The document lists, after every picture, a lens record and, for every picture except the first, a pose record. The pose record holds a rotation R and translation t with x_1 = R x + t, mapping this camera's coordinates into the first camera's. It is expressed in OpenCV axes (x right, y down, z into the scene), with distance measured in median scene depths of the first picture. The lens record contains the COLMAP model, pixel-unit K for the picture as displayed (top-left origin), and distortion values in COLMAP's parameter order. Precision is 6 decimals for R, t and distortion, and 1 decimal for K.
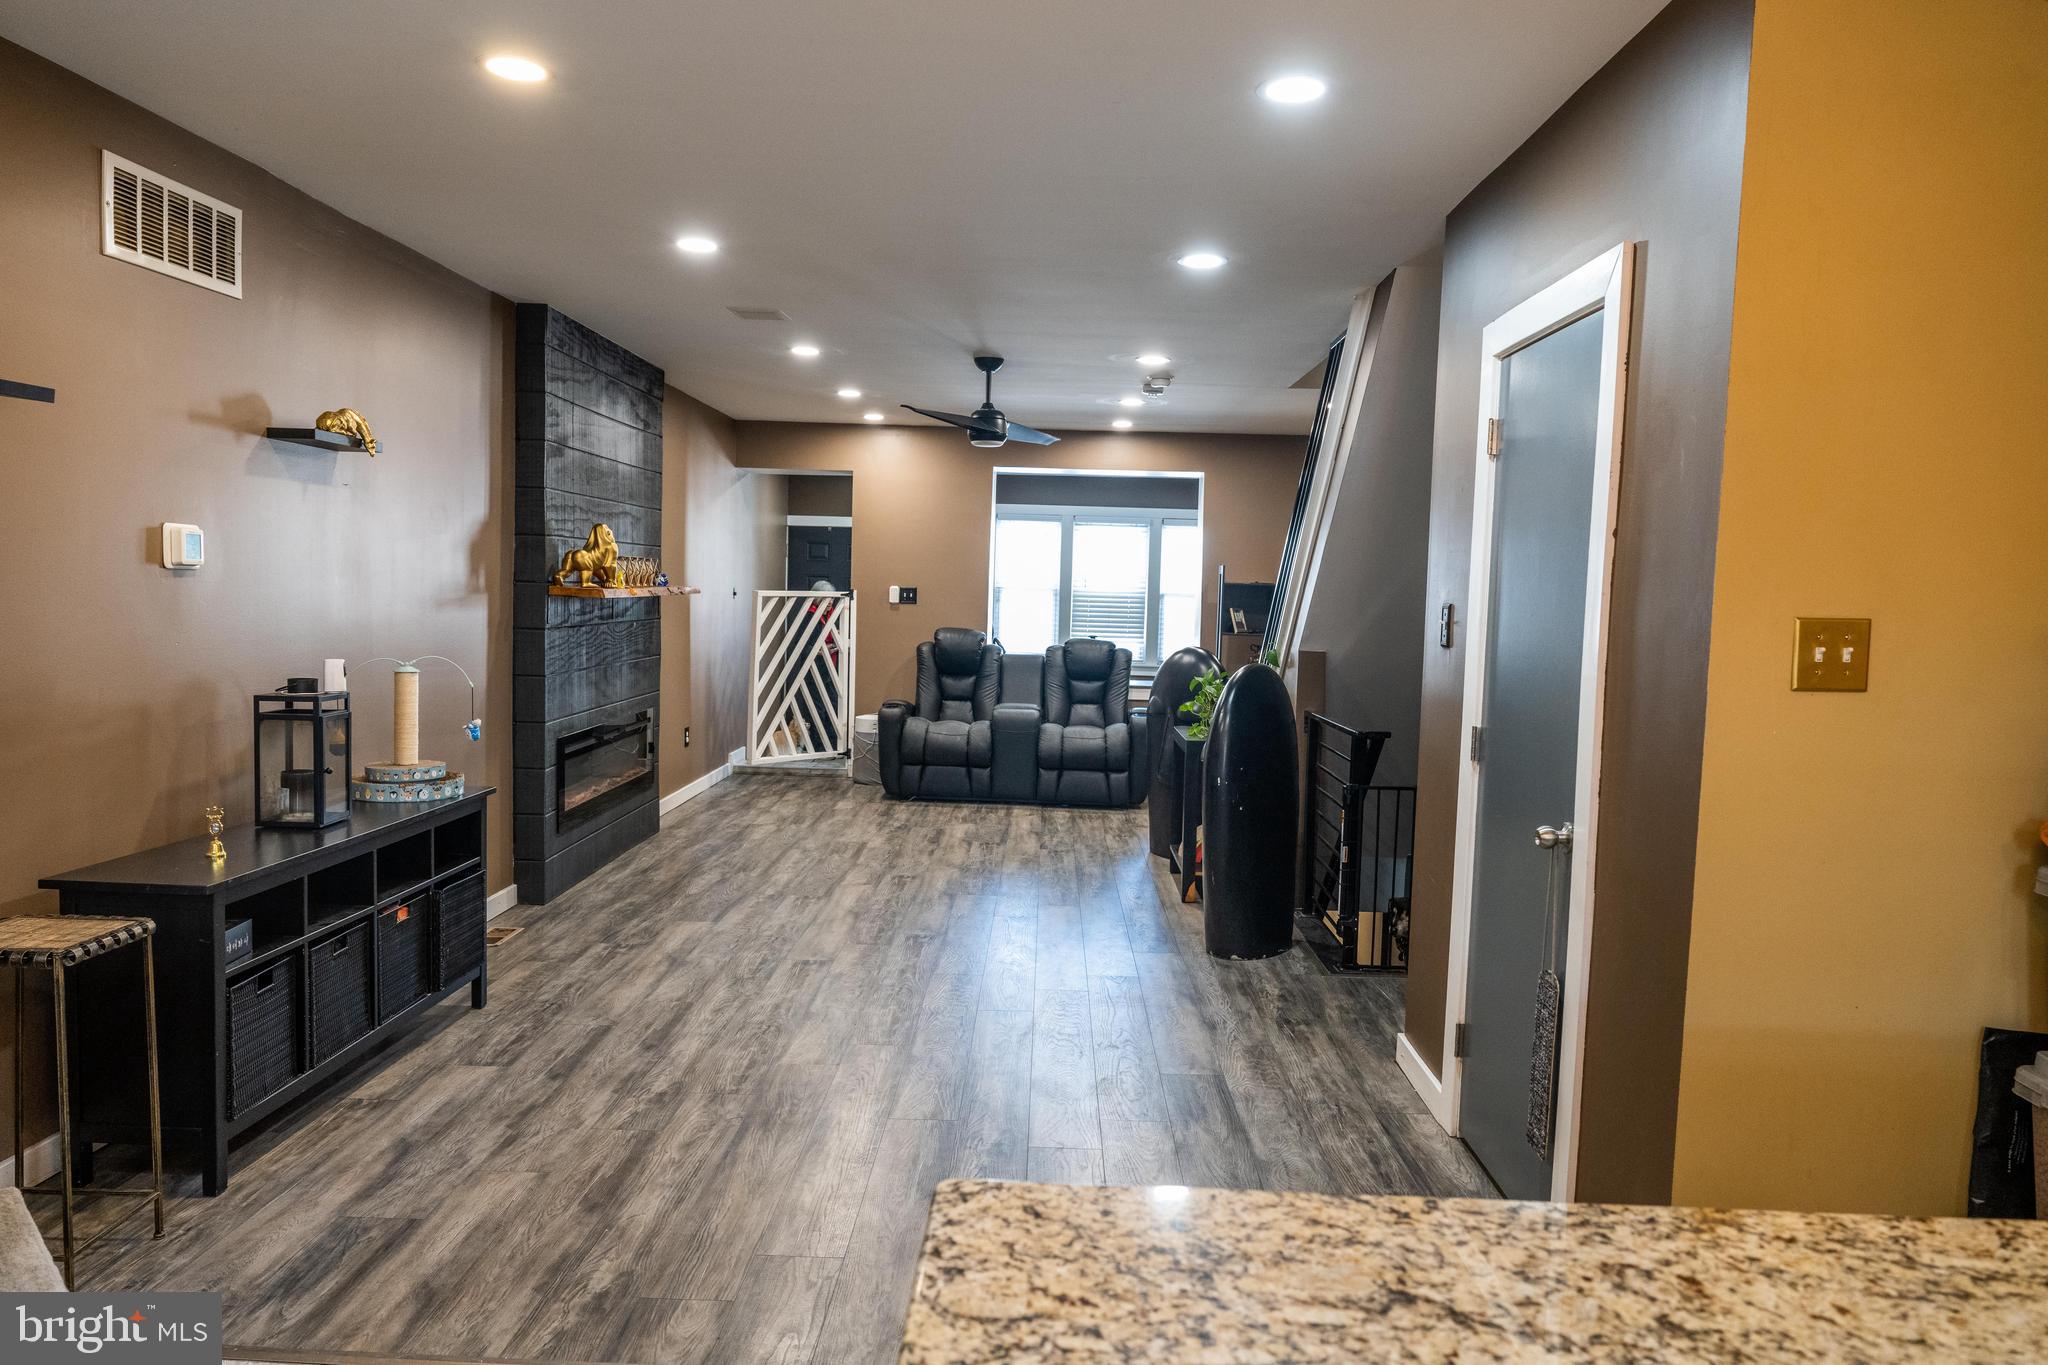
lens RADIAL K [[1390.7, 0, 1023.8], [0, 1390.7, 684.8], [0, 0, 1]] dist [-0.001608, -0.003027]
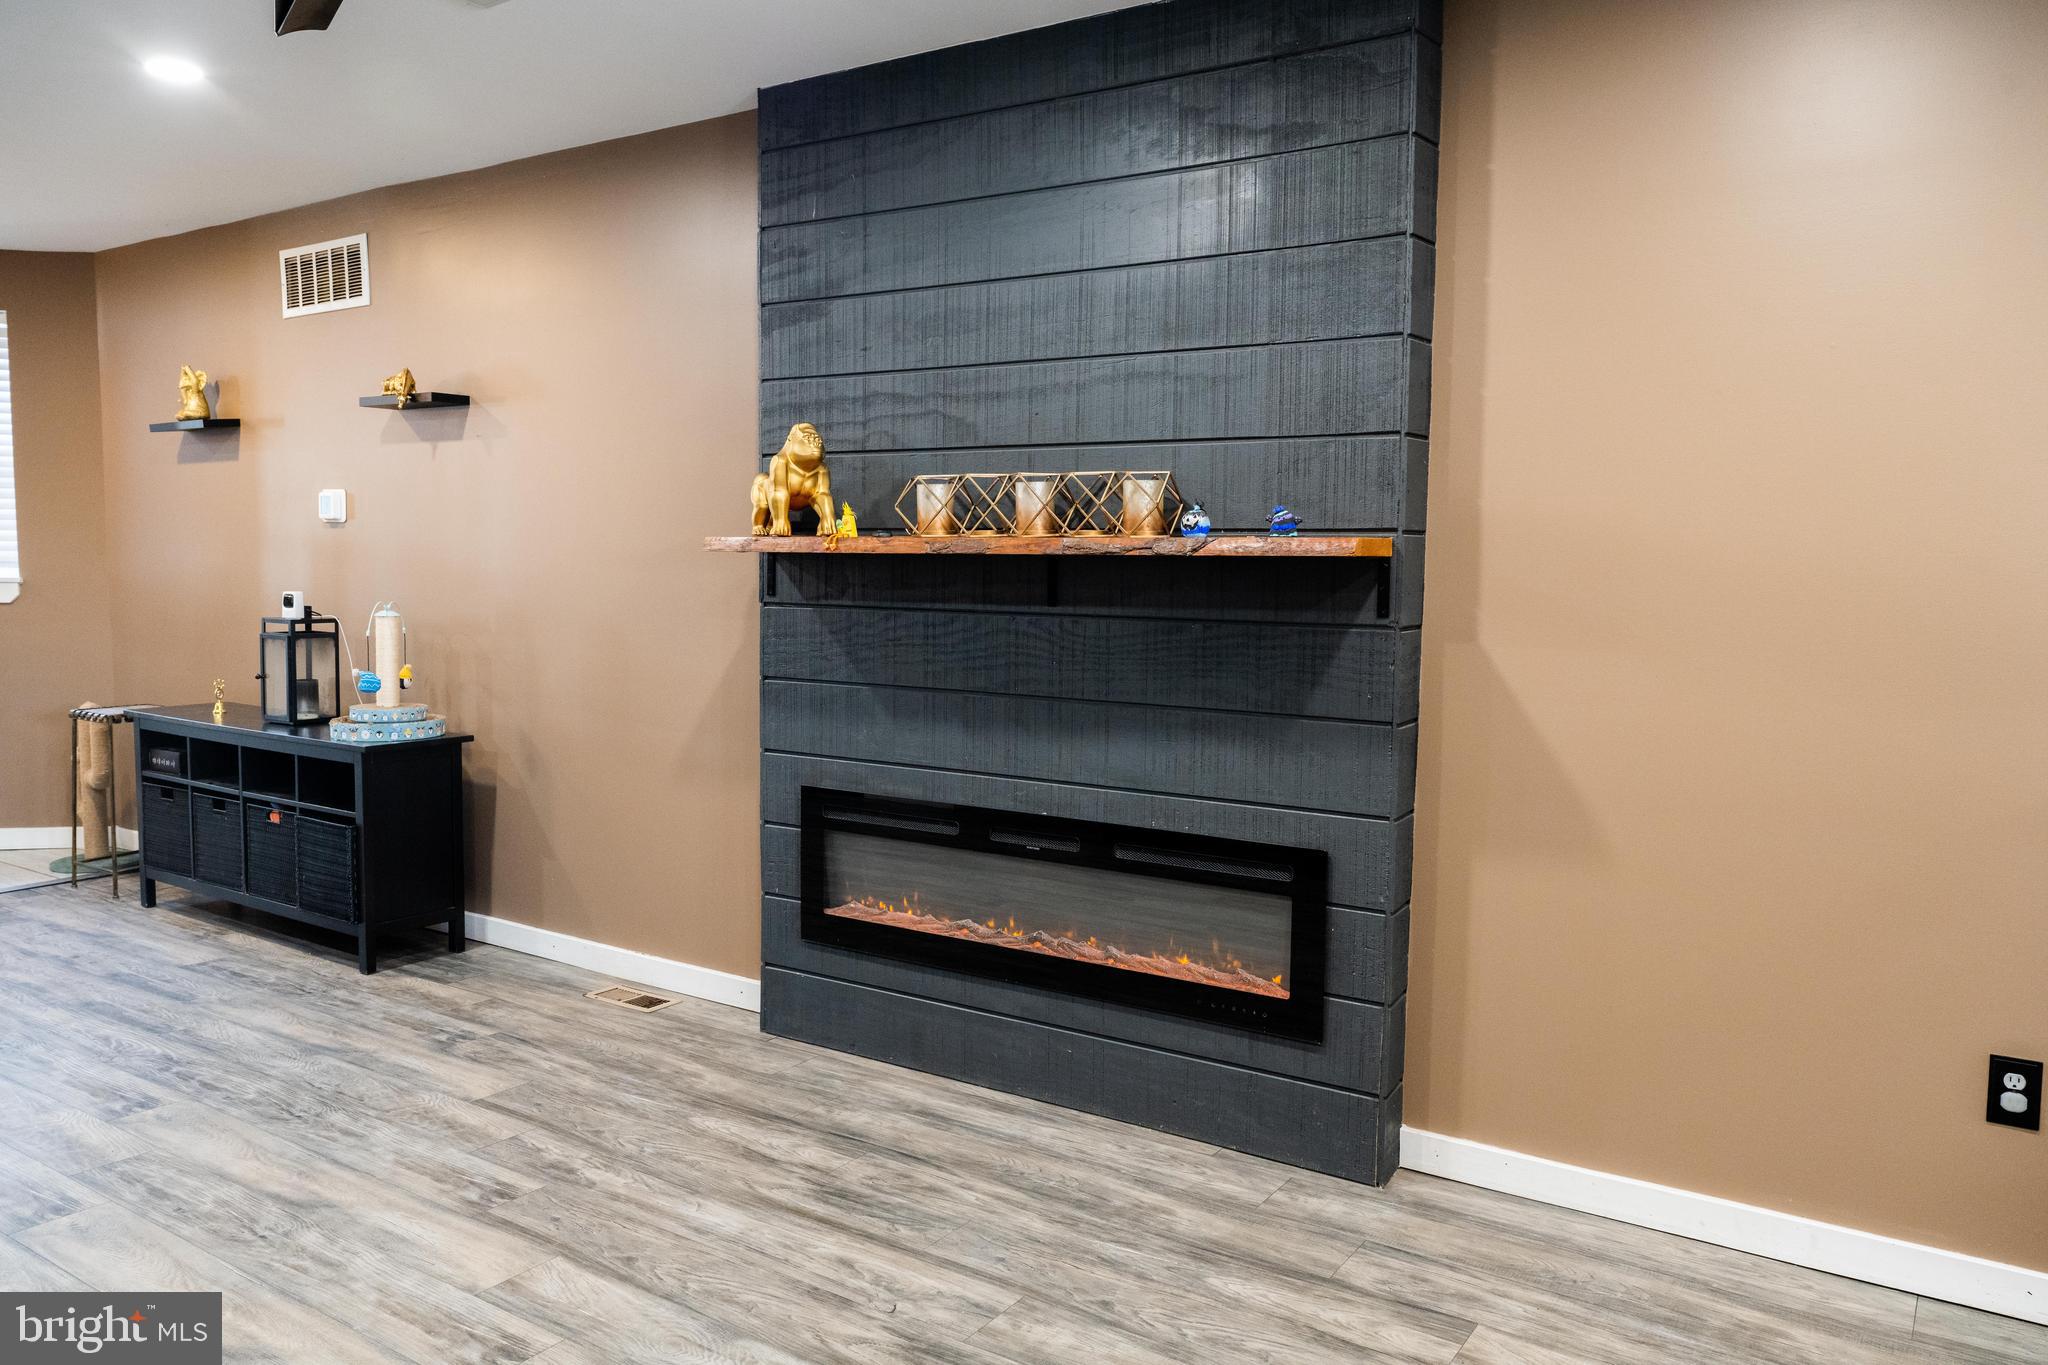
lens RADIAL K [[1500.1, 0, 1026.6], [0, 1500.1, 672.3], [0, 0, 1]] dist [0.001845, -0.000399]
pose [[-0.545506, 0.029663, -0.837582, 0.206160], [-0.089051, 0.991665, 0.093117, -0.102904], [0.833362, 0.125383, -0.538318, 1.823725]]
